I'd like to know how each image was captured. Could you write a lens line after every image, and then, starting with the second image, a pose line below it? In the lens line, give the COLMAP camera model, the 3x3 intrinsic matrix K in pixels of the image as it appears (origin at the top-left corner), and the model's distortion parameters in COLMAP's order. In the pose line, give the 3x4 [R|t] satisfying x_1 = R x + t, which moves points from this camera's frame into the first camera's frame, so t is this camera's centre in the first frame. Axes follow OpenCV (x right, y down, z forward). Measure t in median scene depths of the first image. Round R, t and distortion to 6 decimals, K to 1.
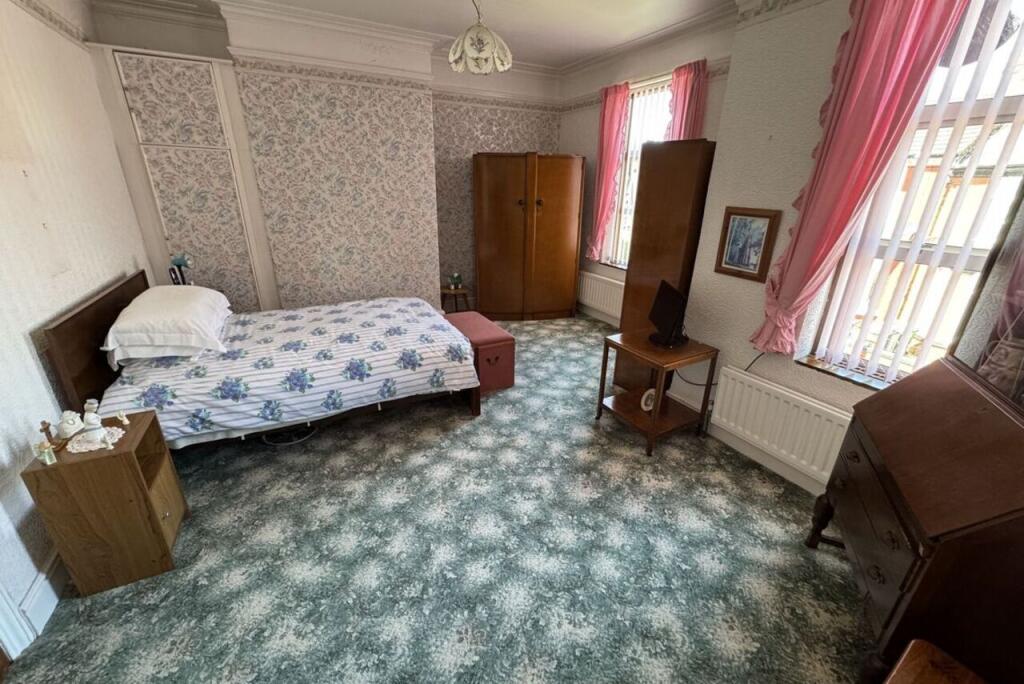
lens RADIAL K [[408.6, 0, 511.9], [0, 408.6, 339.2], [0, 0, 1]] dist [0.001723, 0.000252]
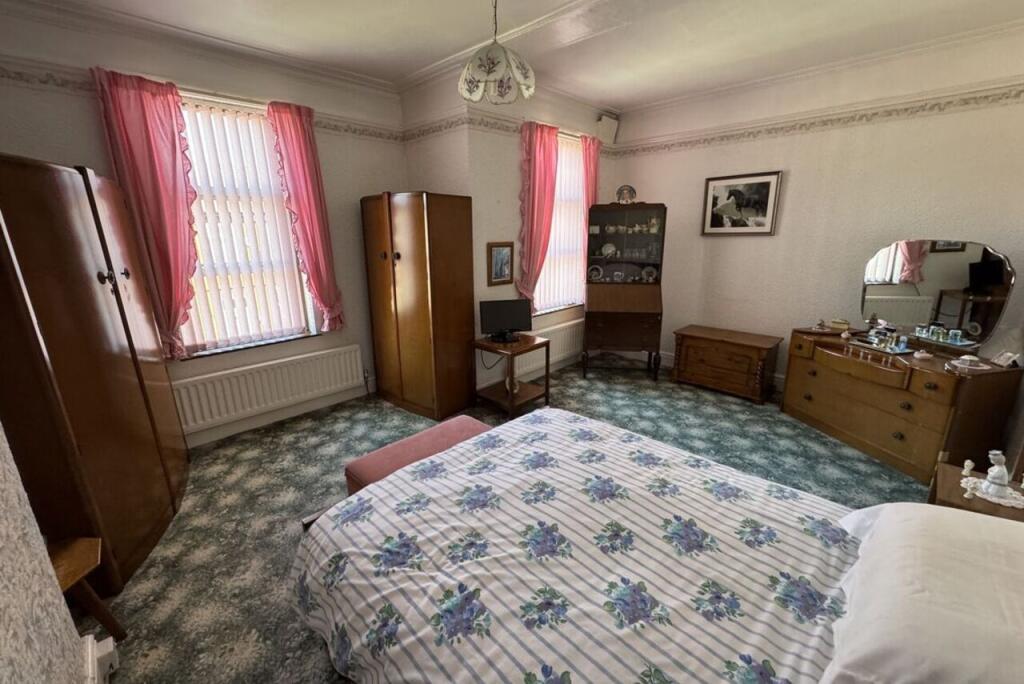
lens RADIAL K [[408.6, 0, 513.2], [0, 408.6, 339.1], [0, 0, 1]] dist [0.001723, 0.000252]
pose [[-0.291593, -0.264274, 0.919311, -1.043175], [0.351366, 0.864296, 0.359908, -0.563513], [-0.889672, 0.427961, -0.159166, 1.400873]]
